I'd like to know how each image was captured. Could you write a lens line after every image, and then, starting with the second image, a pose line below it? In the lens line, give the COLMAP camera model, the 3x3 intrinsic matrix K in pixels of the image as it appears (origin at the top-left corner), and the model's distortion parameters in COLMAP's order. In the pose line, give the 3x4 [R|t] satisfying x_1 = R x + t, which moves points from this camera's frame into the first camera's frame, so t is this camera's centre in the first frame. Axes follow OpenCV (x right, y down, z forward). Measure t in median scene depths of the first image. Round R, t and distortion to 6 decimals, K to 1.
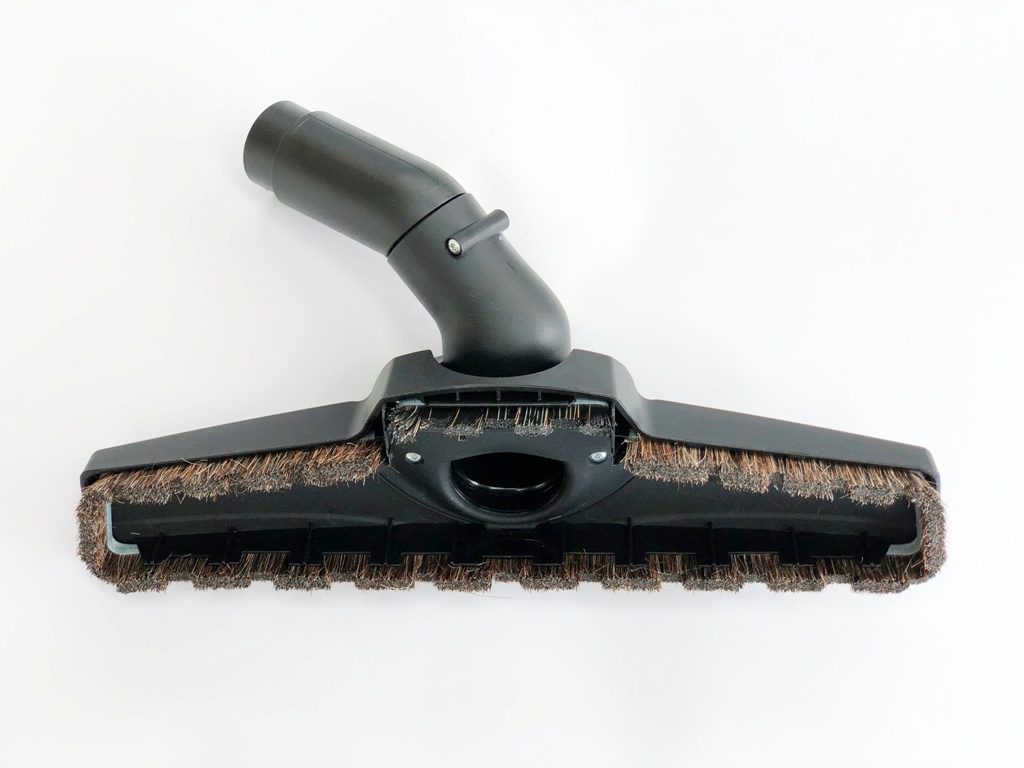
lens RADIAL K [[1567.0, 0, 512.0], [0, 1567.0, 384.0], [0, 0, 1]] dist [-0.027342, 0.828073]
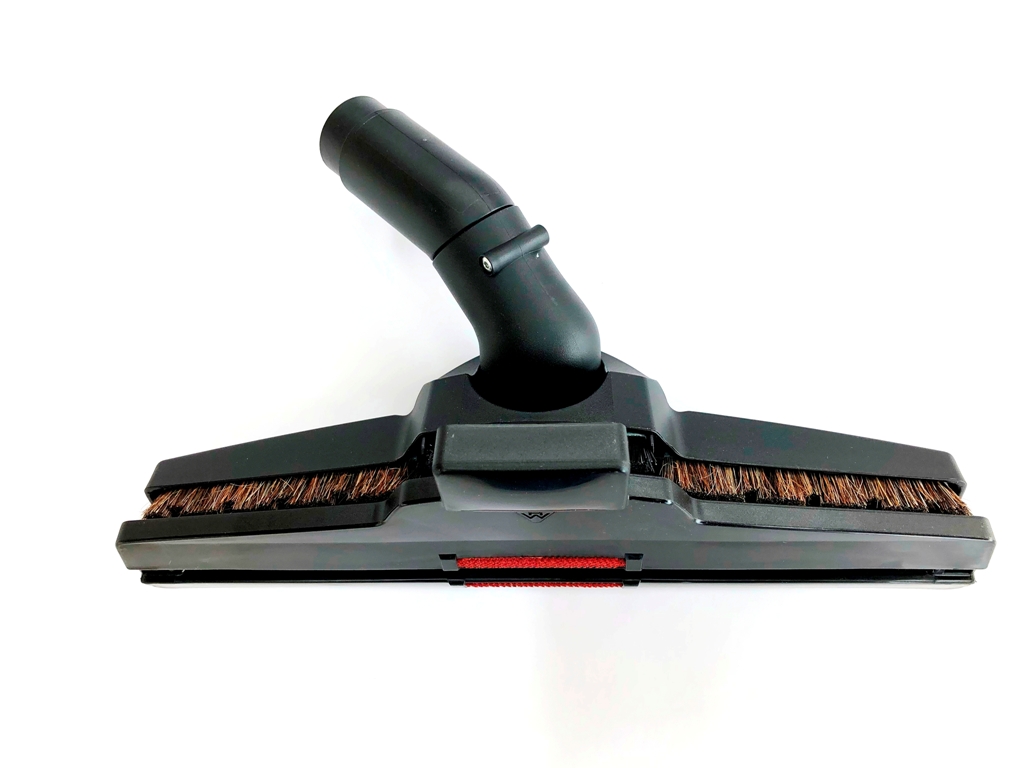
lens RADIAL K [[829.7, 0, 512.0], [0, 829.7, 384.0], [0, 0, 1]] dist [0.098157, -0.238445]
pose [[0.999603, -0.018024, -0.021638, -0.011526], [0.021530, 0.984399, 0.174629, -0.108352], [0.018153, -0.175026, 0.984397, 0.463923]]
